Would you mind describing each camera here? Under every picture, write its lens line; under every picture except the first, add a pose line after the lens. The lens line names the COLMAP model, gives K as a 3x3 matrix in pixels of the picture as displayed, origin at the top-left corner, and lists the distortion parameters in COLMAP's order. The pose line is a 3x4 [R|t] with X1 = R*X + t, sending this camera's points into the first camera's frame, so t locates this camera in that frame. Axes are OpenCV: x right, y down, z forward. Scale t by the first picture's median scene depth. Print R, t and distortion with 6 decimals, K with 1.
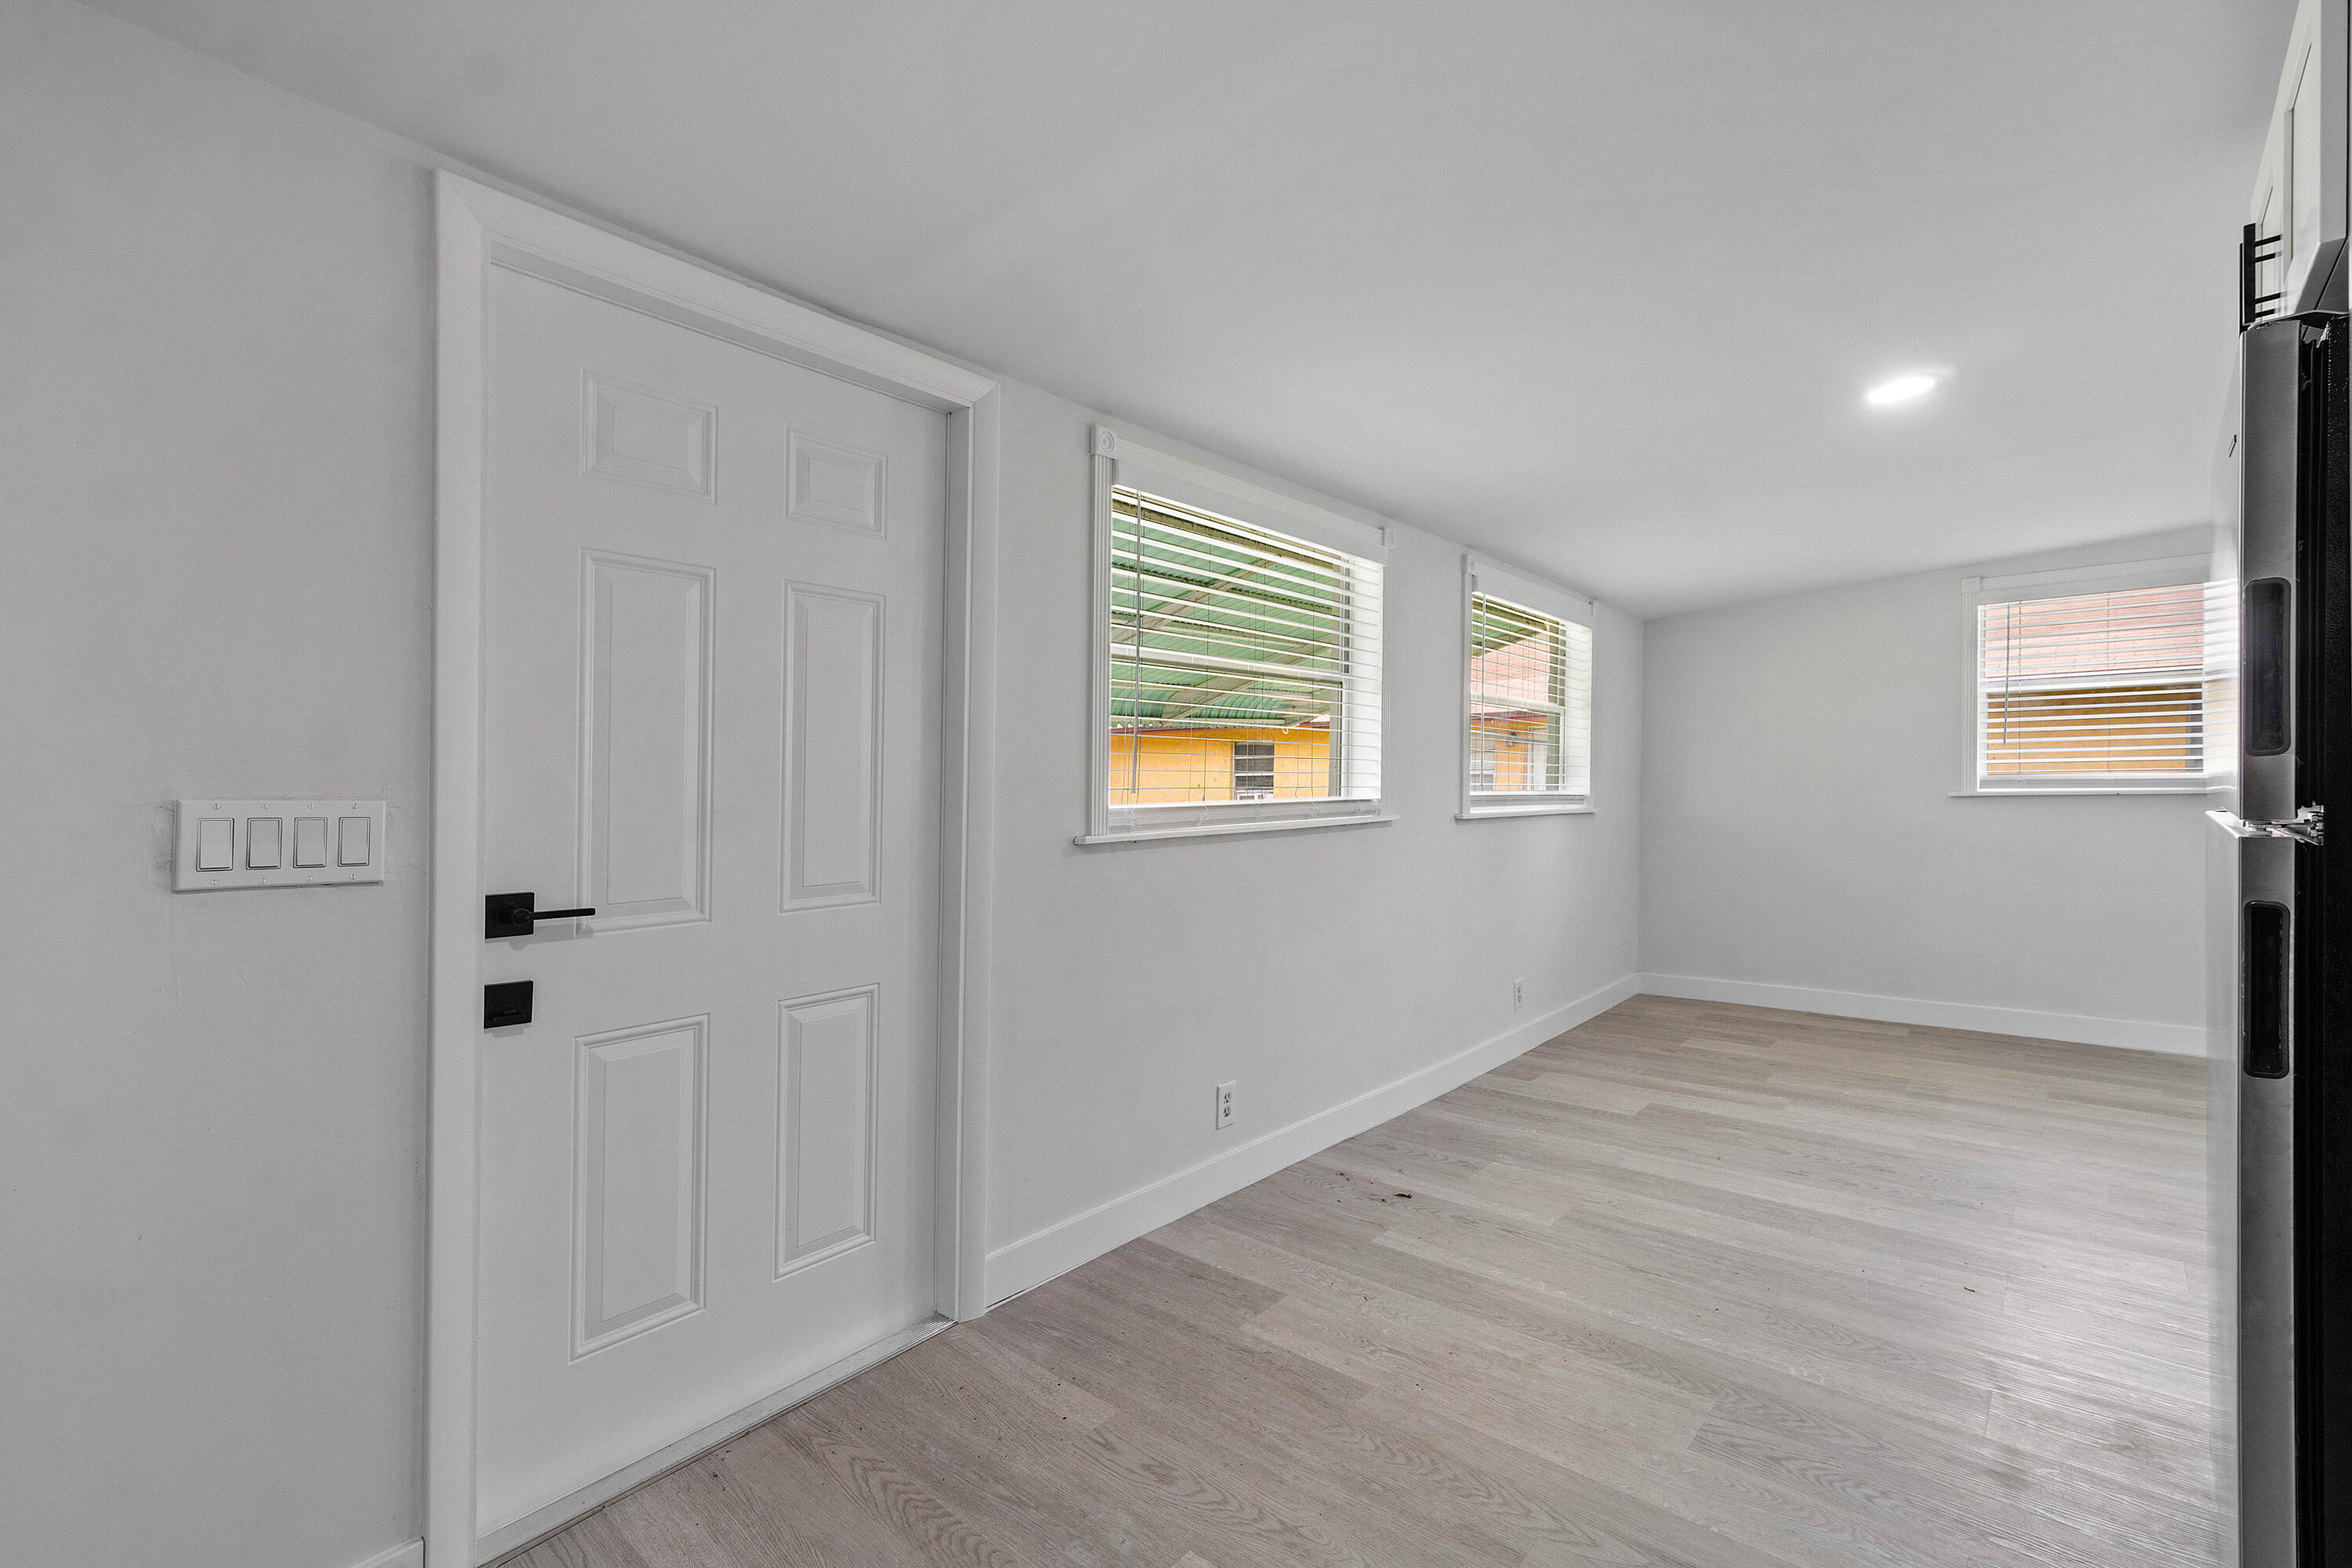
lens RADIAL K [[1056.6, 0, 1181.4], [0, 1056.6, 778.0], [0, 0, 1]] dist [-0.001066, 0.000193]
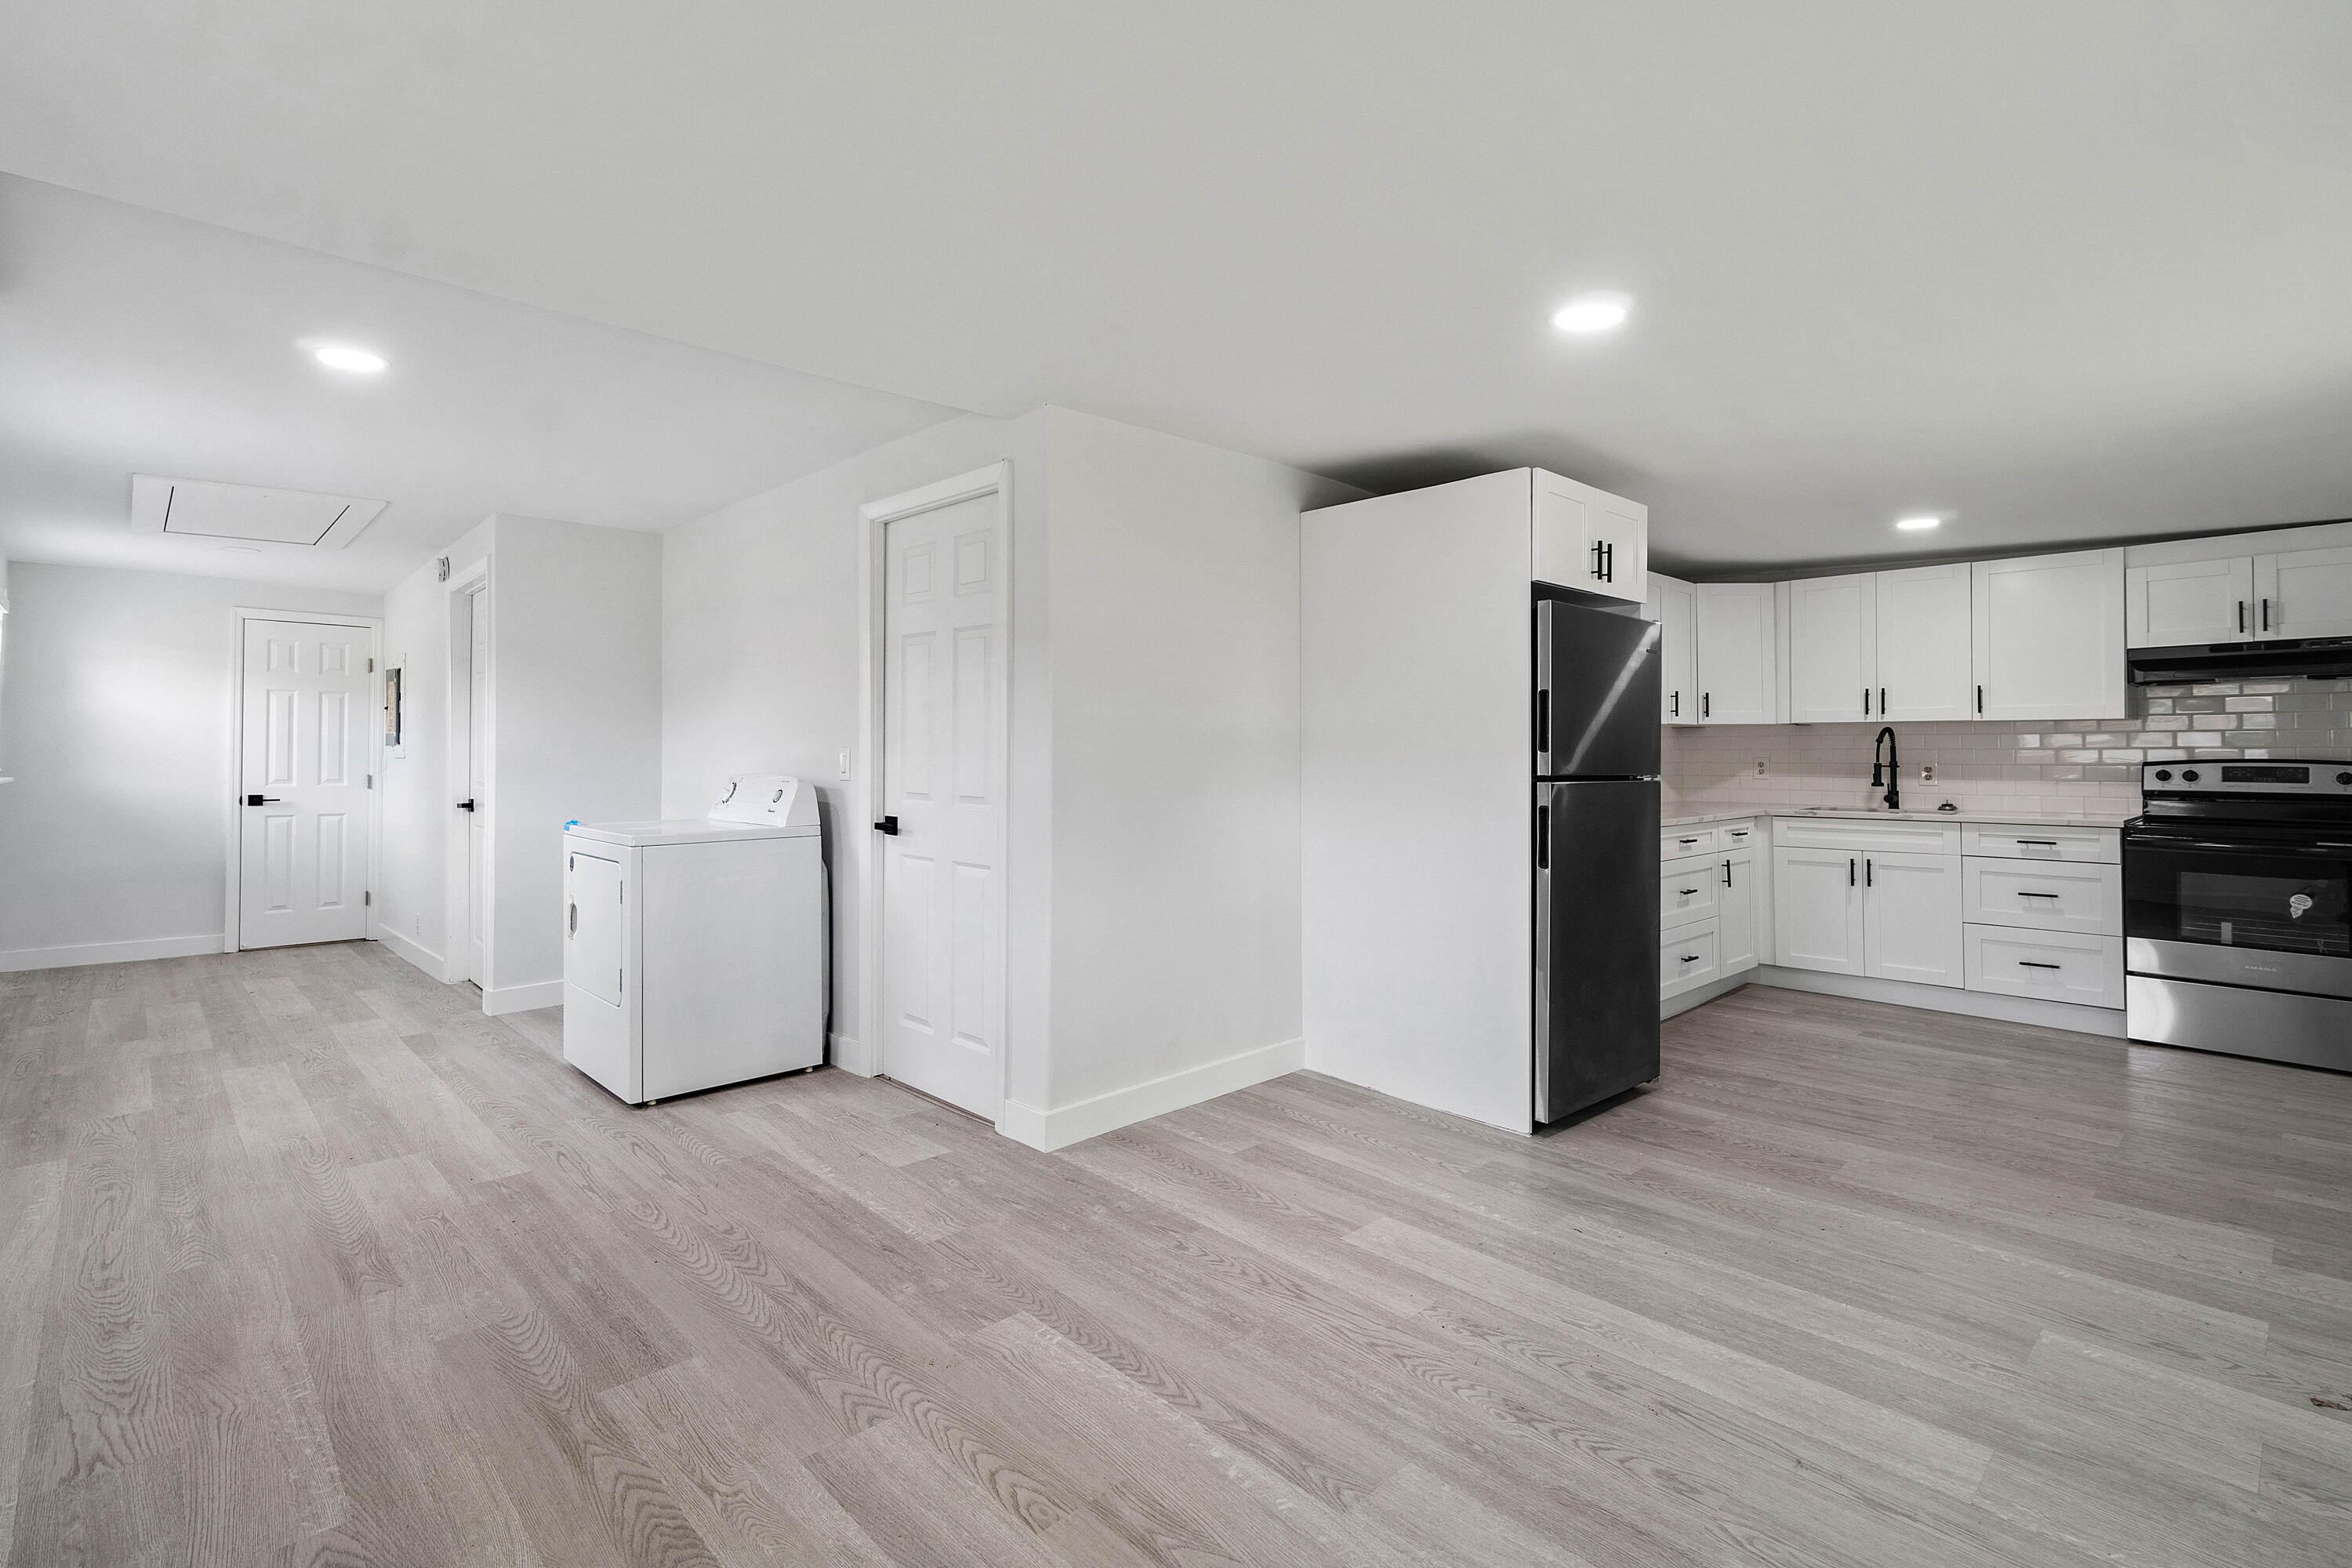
lens RADIAL K [[1078.6, 0, 1168.5], [0, 1078.6, 729.5], [0, 0, 1]] dist [0.000250, 0.005564]
pose [[-0.994337, 0.016214, 0.105033, 1.136302], [0.013438, 0.999543, -0.027084, -0.011751], [-0.105424, -0.025519, -0.994100, 2.368534]]
